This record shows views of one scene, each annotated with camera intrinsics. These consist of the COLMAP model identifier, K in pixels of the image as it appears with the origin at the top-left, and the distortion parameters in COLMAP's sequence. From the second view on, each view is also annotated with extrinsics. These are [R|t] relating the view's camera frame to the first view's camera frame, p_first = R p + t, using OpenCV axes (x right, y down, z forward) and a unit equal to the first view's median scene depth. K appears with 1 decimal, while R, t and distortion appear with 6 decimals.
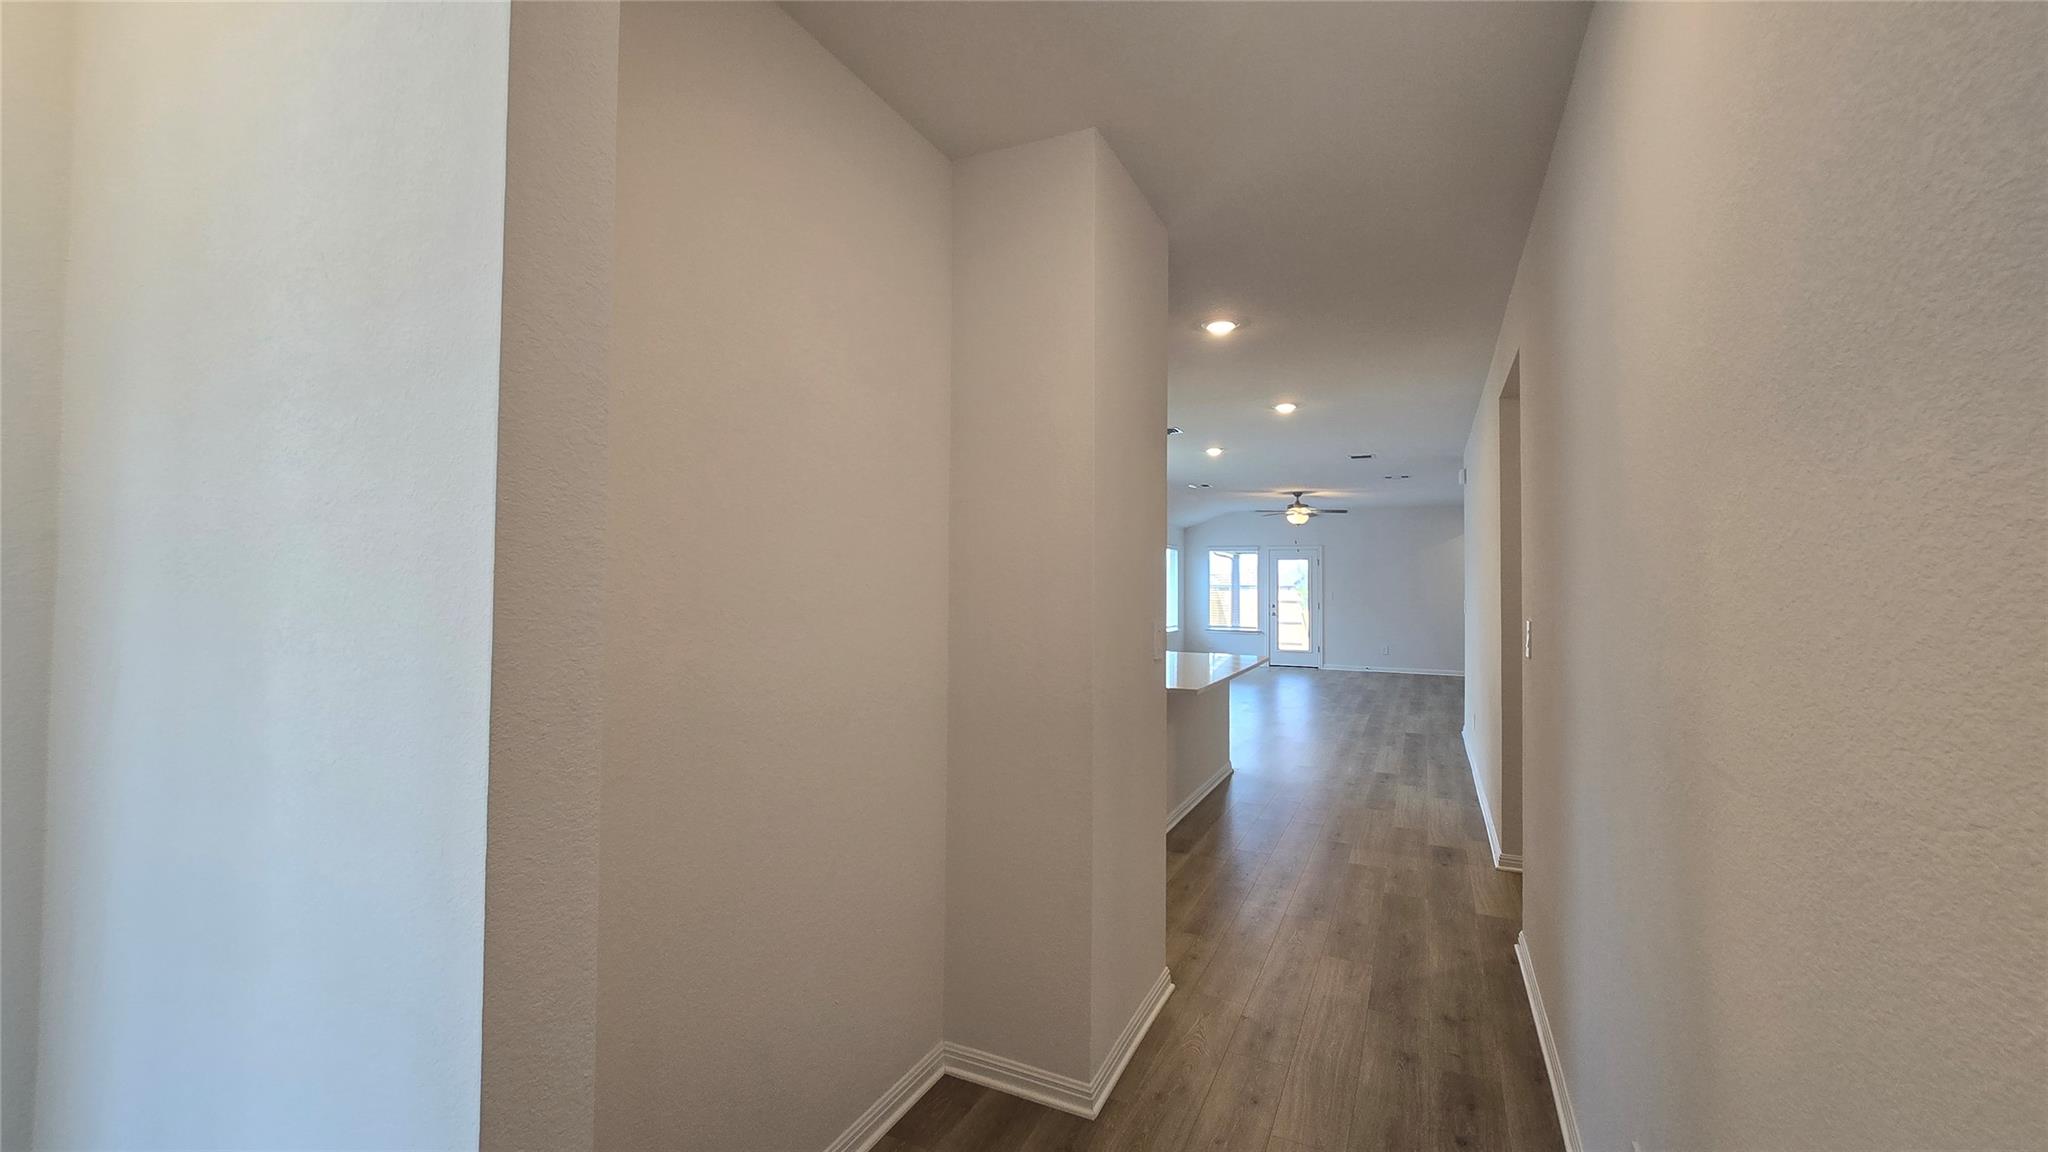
lens RADIAL K [[829.9, 0, 1035.2], [0, 829.9, 563.7], [0, 0, 1]] dist [-0.018675, -0.000003]
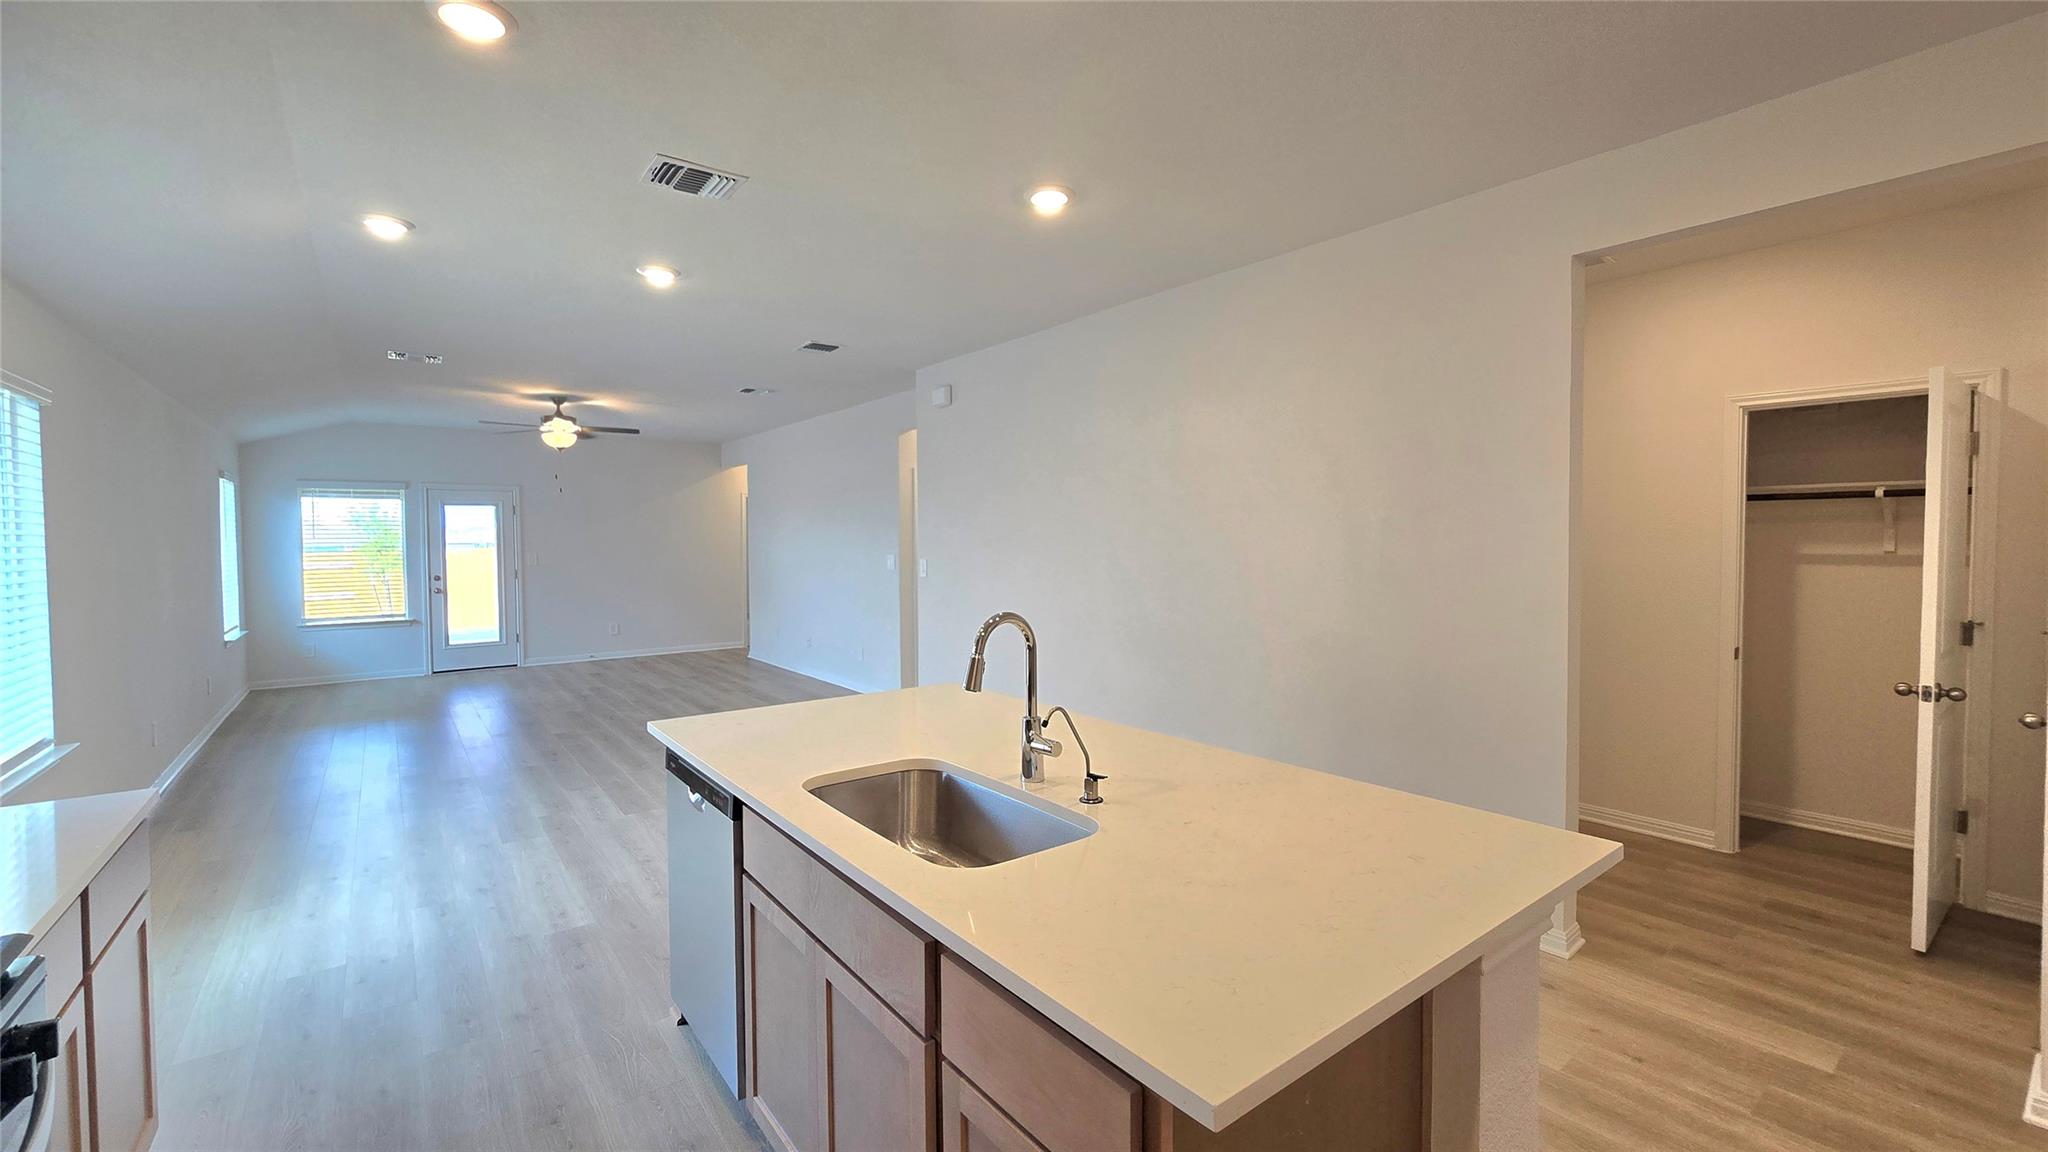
lens RADIAL K [[829.9, 0, 1035.2], [0, 829.9, 563.7], [0, 0, 1]] dist [-0.018675, -0.000003]
pose [[0.442321, -0.052995, 0.895290, -0.070424], [-0.005277, 0.998082, 0.061687, -0.000483], [-0.896841, -0.032010, 0.441193, 0.329049]]
